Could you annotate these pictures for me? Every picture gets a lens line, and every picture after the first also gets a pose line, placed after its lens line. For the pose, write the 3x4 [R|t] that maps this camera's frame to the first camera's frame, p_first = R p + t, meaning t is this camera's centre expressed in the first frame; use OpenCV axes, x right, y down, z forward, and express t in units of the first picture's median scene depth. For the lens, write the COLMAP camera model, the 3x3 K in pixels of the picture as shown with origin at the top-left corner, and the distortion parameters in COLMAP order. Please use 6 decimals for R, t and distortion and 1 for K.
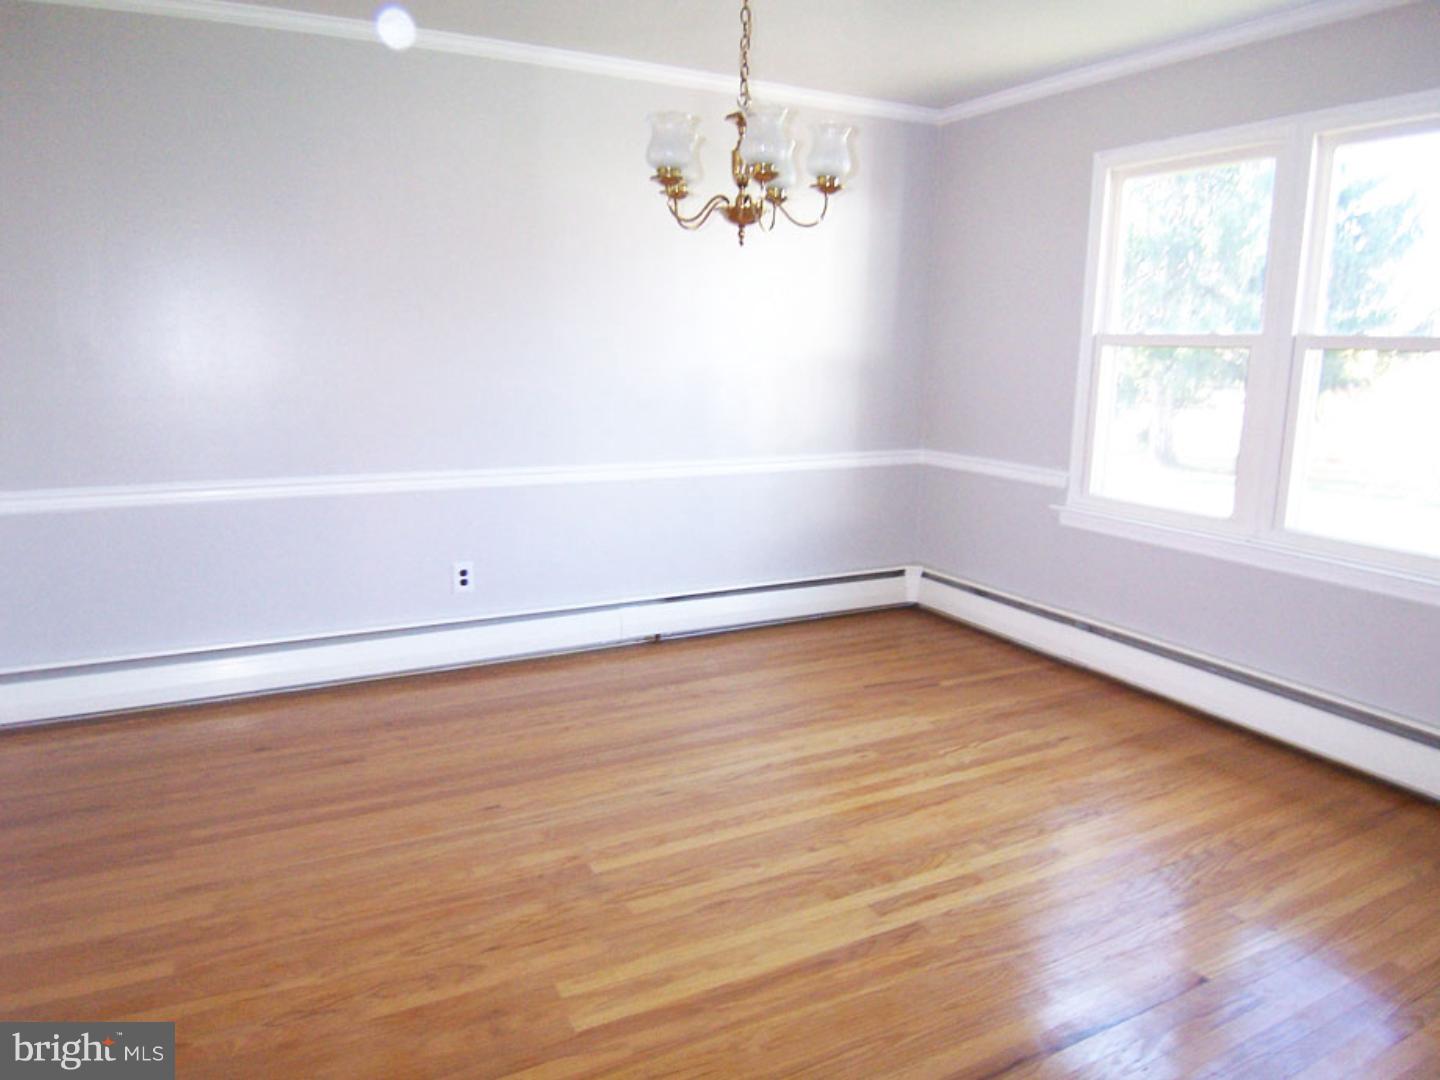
lens RADIAL K [[977.6, 0, 715.4], [0, 977.6, 537.7], [0, 0, 1]] dist [-0.018133, 0.005659]
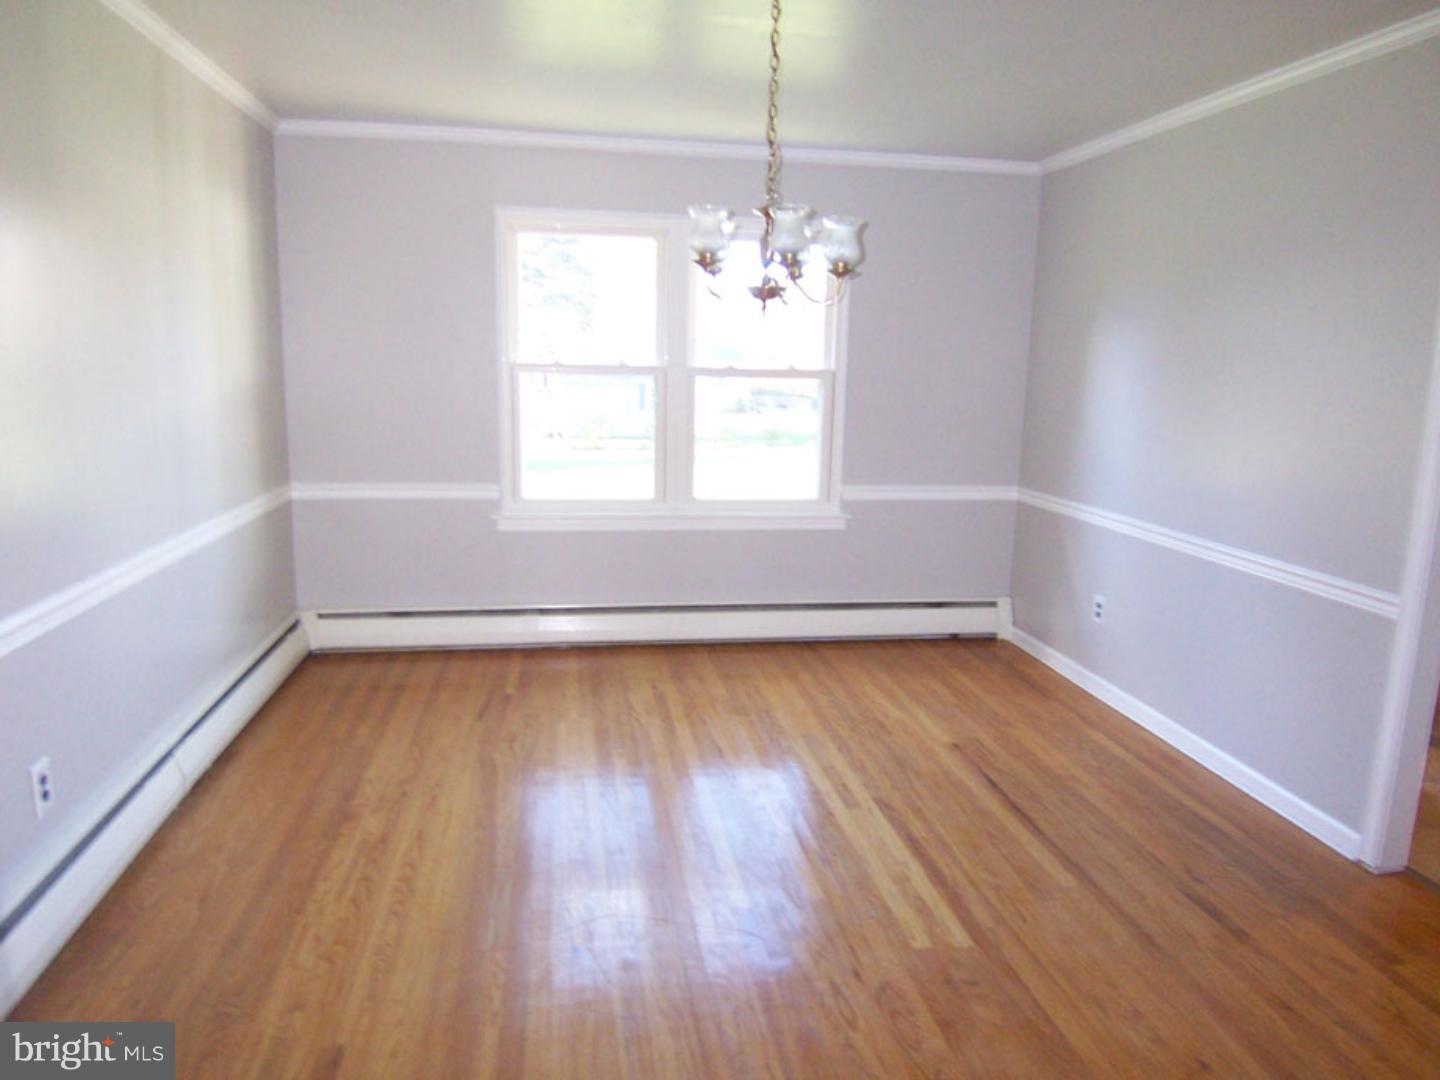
lens RADIAL K [[977.6, 0, 713.3], [0, 977.6, 540.3], [0, 0, 1]] dist [-0.018133, 0.005659]
pose [[0.326678, -0.187141, 0.926423, -0.760133], [0.172253, 0.975573, 0.136329, -0.140949], [-0.929306, 0.115043, 0.350934, 0.457523]]
